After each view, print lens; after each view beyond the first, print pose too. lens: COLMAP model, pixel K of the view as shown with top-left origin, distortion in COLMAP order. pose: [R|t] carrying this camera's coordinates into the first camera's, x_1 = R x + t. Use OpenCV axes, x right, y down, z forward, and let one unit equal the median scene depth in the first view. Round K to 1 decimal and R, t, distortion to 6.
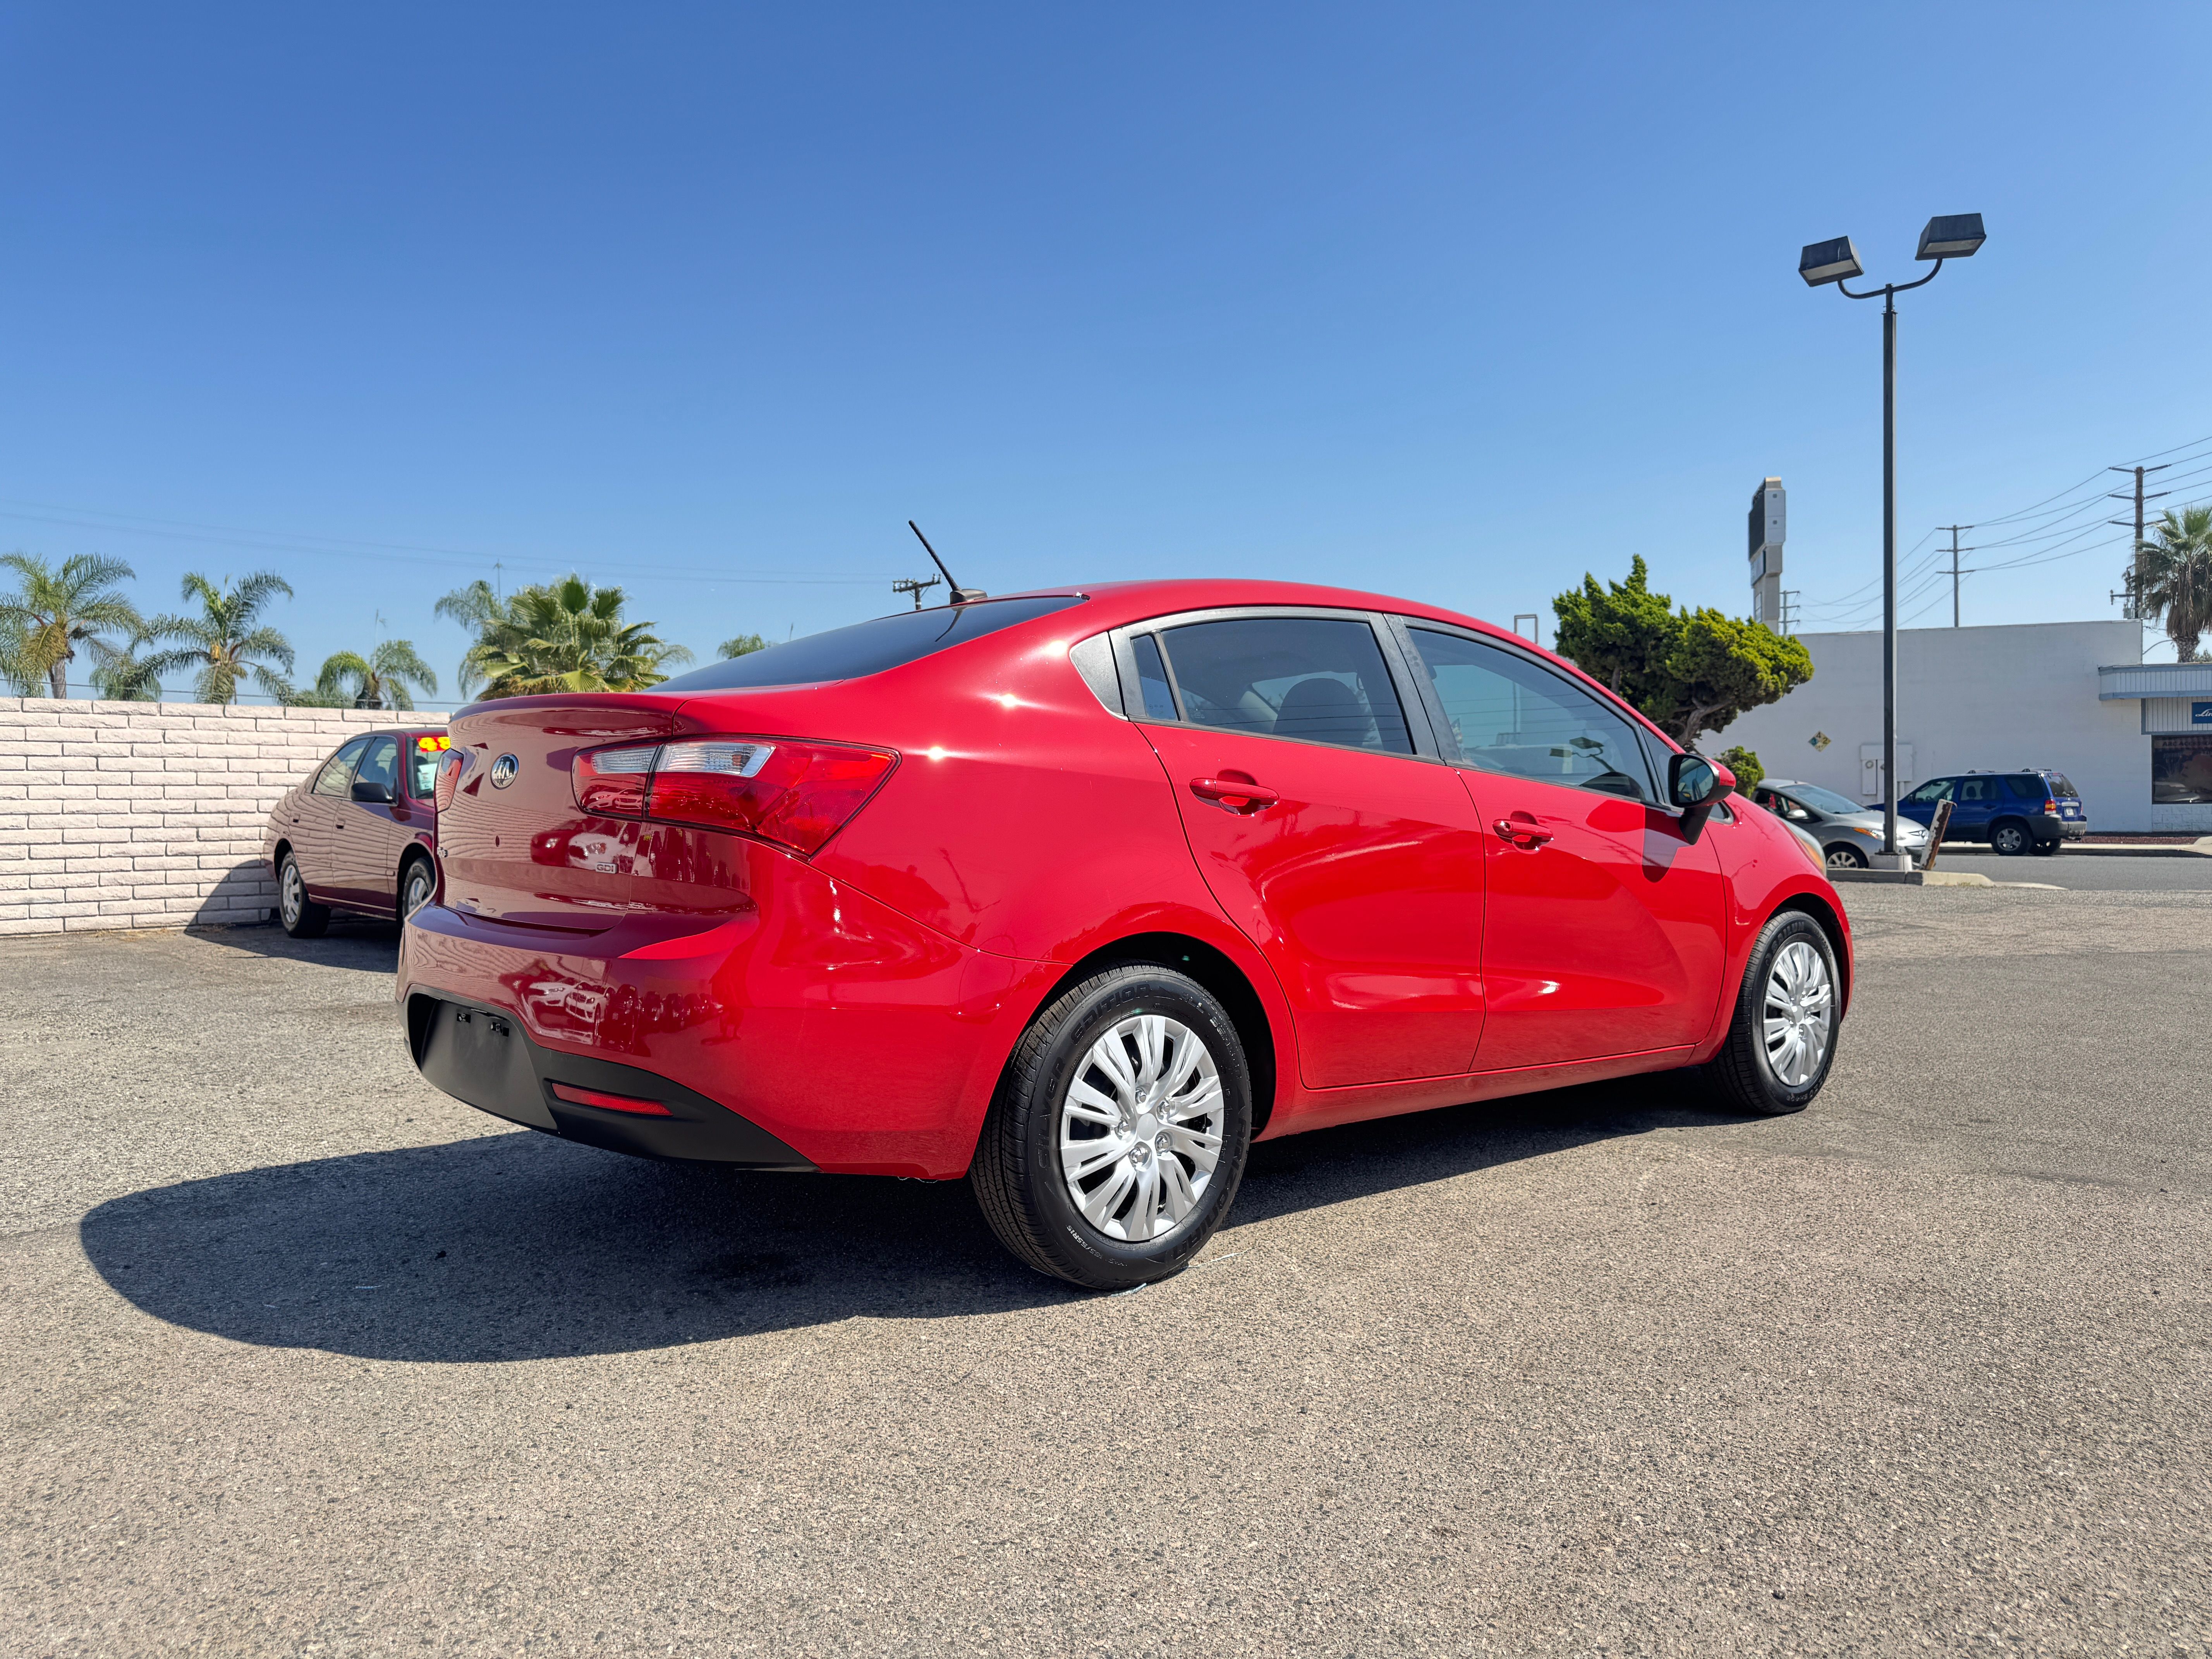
lens RADIAL K [[1533.5, 0, 1106.4], [0, 1533.5, 823.0], [0, 0, 1]] dist [0.044095, -0.051924]
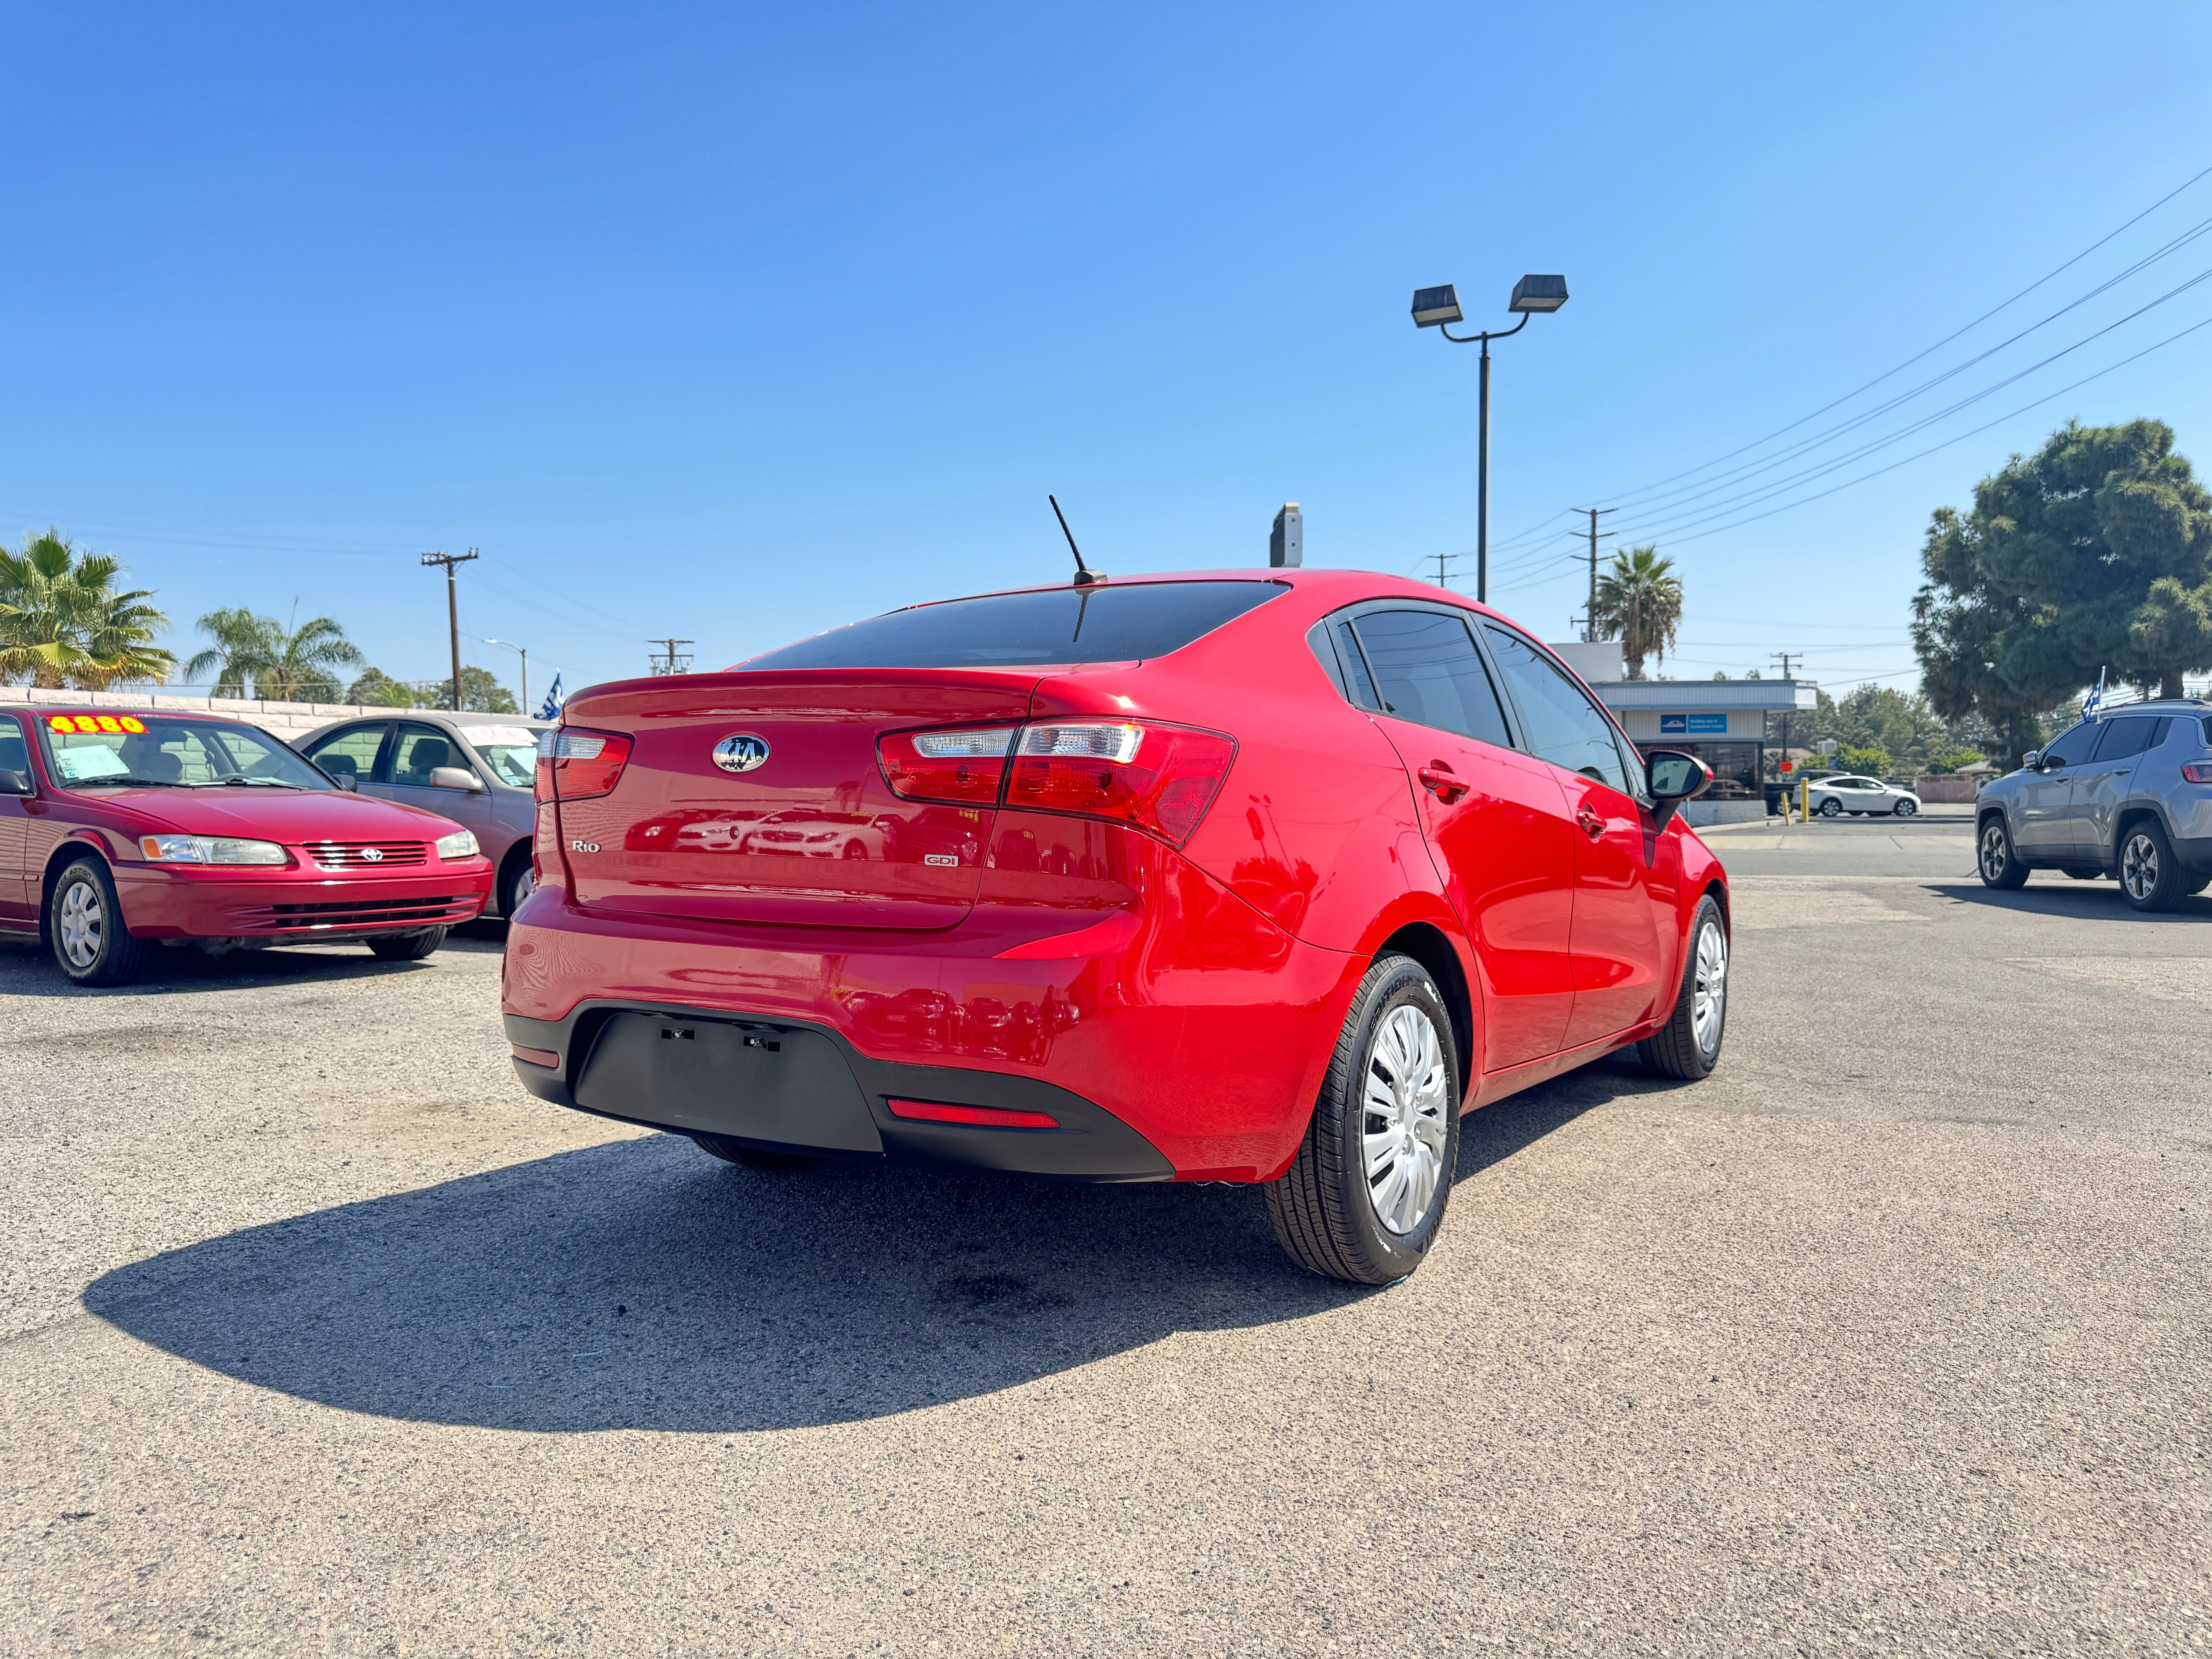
lens RADIAL K [[1533.5, 0, 1108.8], [0, 1533.5, 830.5], [0, 0, 1]] dist [0.044095, -0.051924]
pose [[0.959114, -0.003407, 0.283000, -0.411115], [0.001453, 0.999974, 0.007115, 0.004097], [-0.283017, -0.006413, 0.959094, 0.092521]]
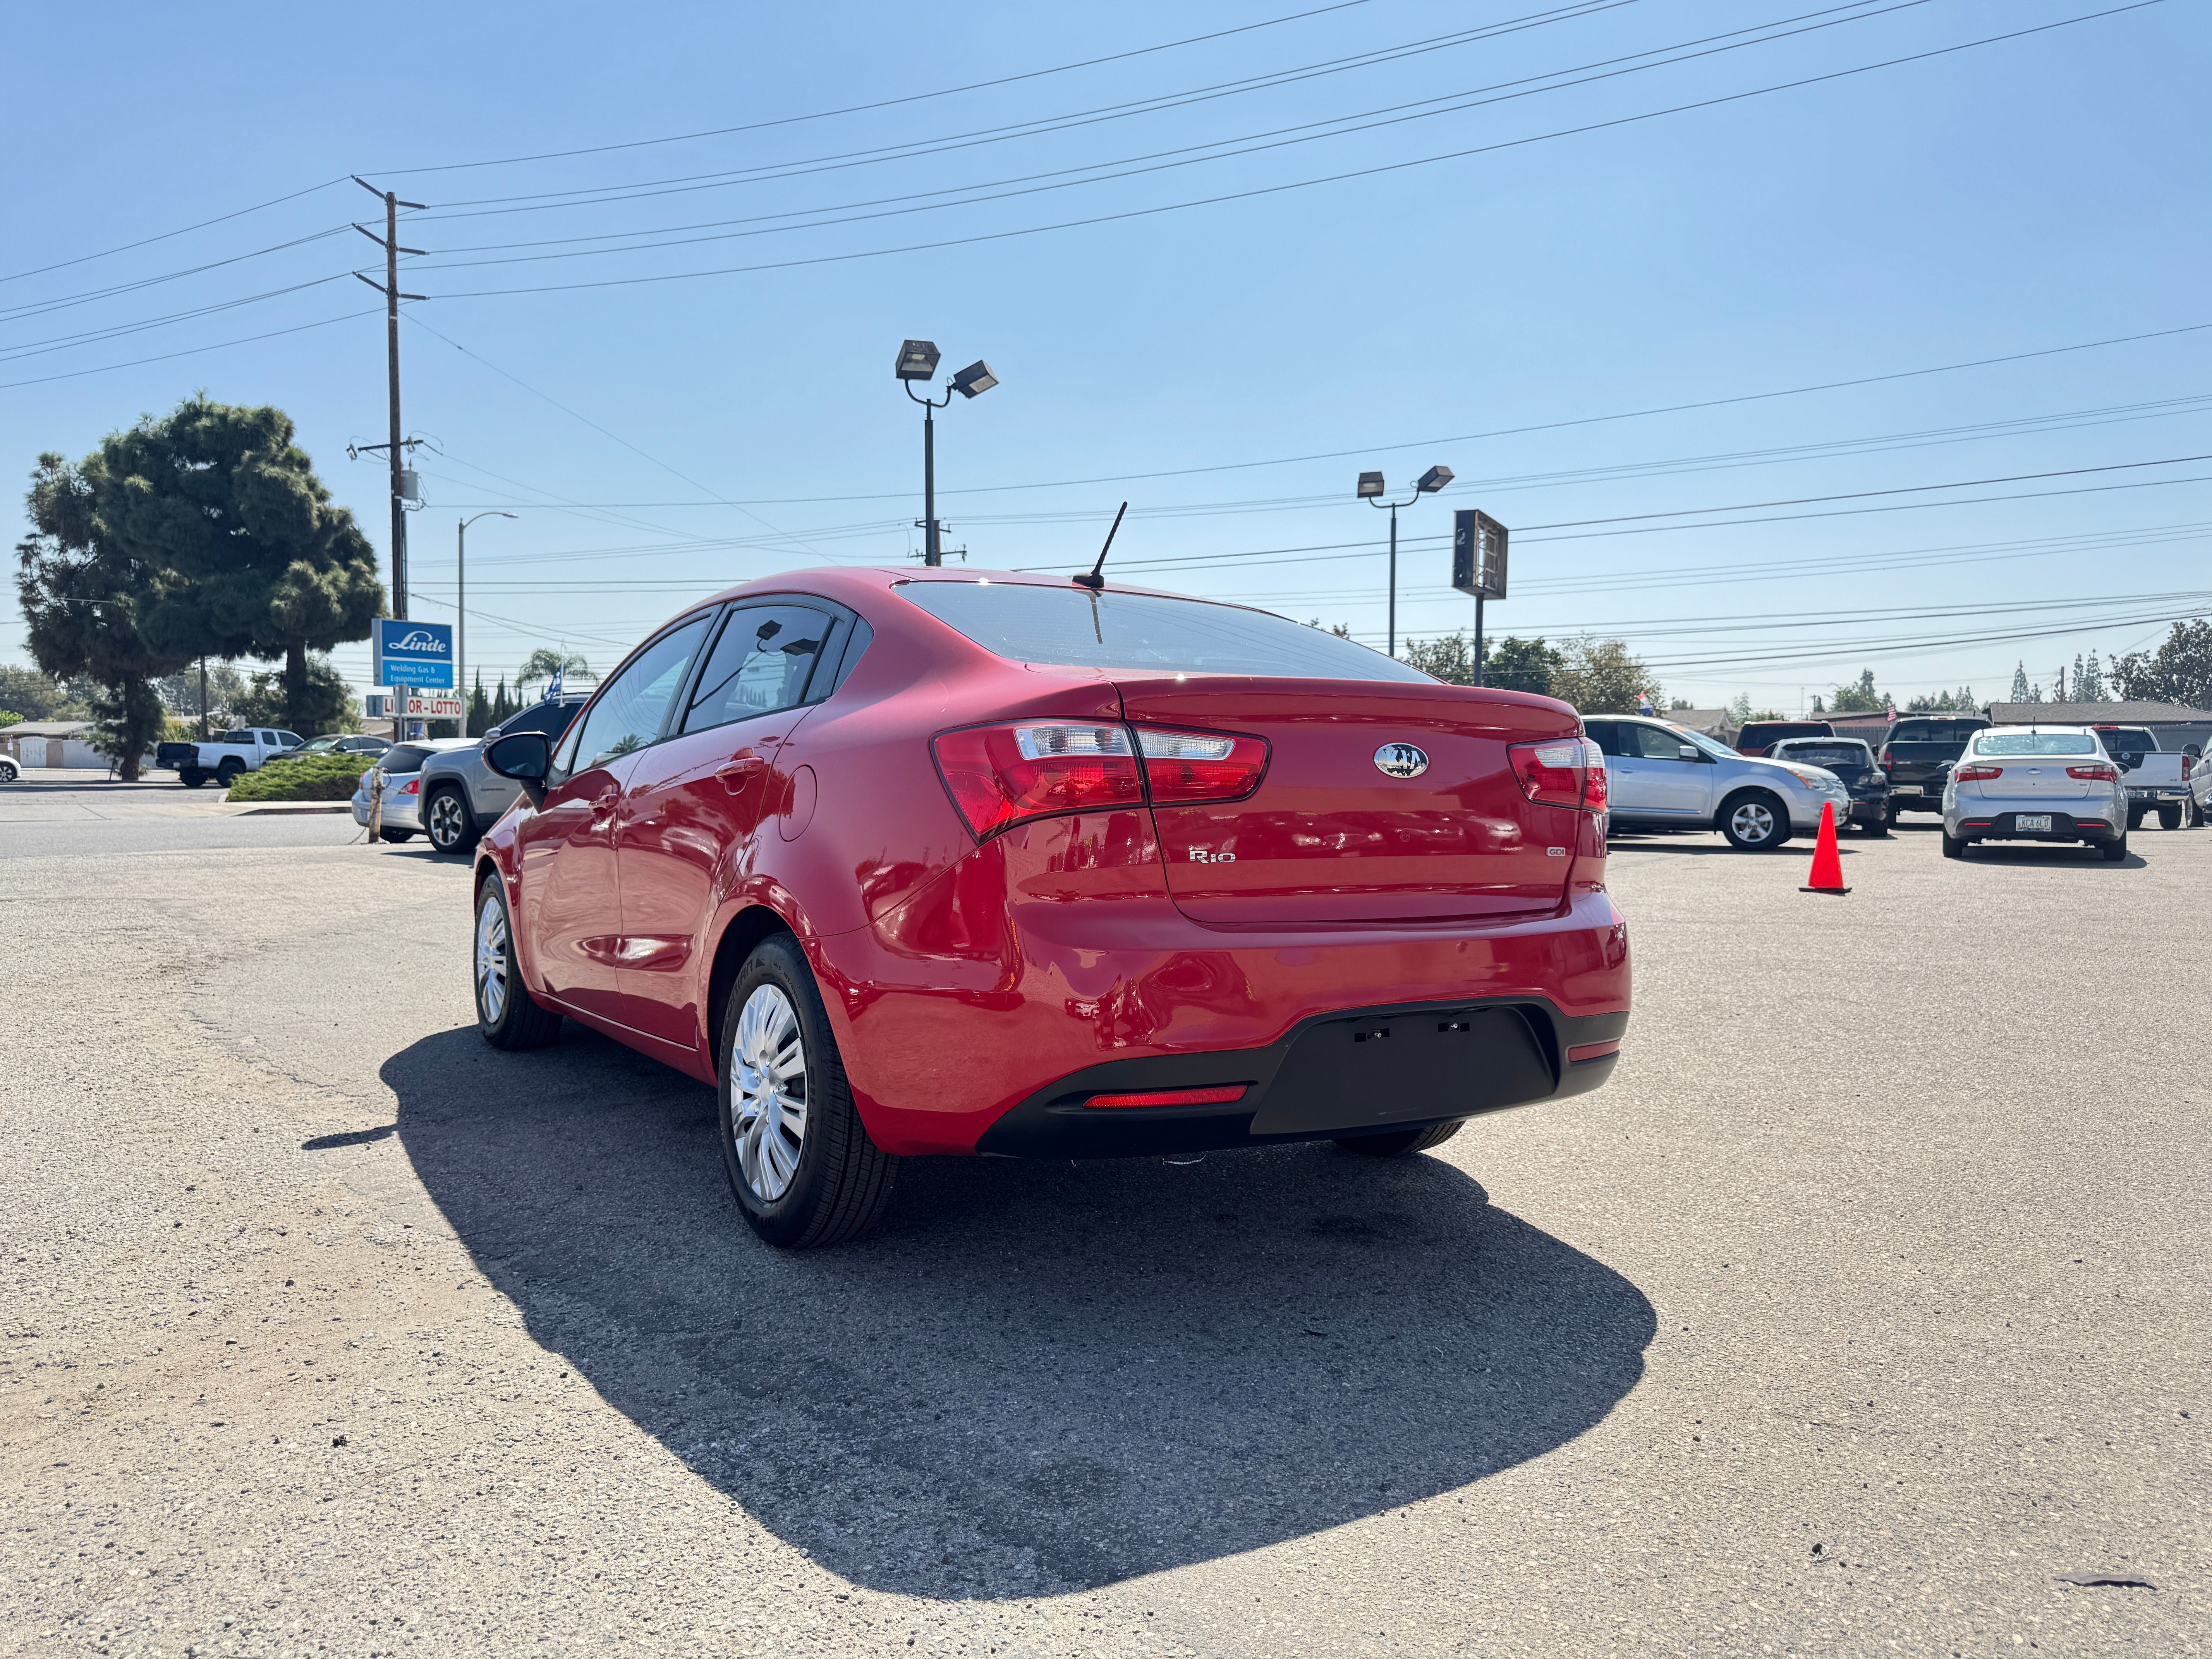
lens RADIAL K [[1533.5, 0, 1102.2], [0, 1533.5, 821.0], [0, 0, 1]] dist [0.044095, -0.051924]
pose [[0.159685, -0.026969, 0.986800, -1.258838], [0.002812, 0.999635, 0.026865, -0.021371], [-0.987164, -0.001515, 0.159703, 0.976318]]
